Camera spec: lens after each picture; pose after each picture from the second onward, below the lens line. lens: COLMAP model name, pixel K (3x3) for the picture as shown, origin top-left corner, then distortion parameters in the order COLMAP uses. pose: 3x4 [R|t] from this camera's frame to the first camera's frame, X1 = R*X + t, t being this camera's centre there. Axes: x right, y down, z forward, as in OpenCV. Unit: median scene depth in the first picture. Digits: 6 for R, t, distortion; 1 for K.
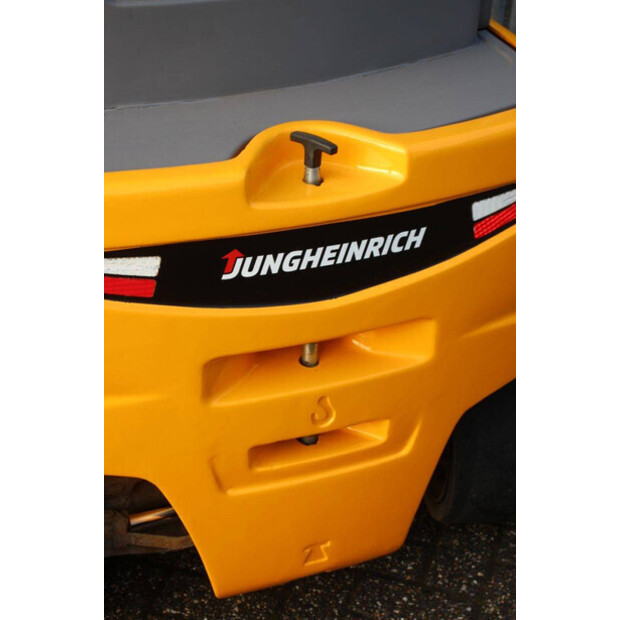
lens RADIAL K [[1462.9, 0, 310.0], [0, 1462.9, 310.0], [0, 0, 1]] dist [0.439856, 0.222761]
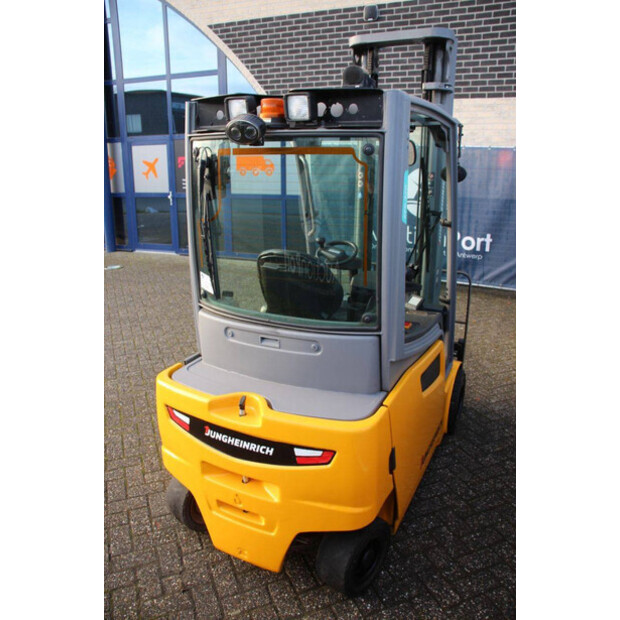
lens RADIAL K [[514.7, 0, 310.0], [0, 514.7, 310.0], [0, 0, 1]] dist [-0.171341, 0.152379]
pose [[0.648410, 0.192549, -0.736539, 0.718983], [-0.367717, 0.926355, -0.081548, -0.229948], [0.666595, 0.323714, 0.671461, 0.383385]]
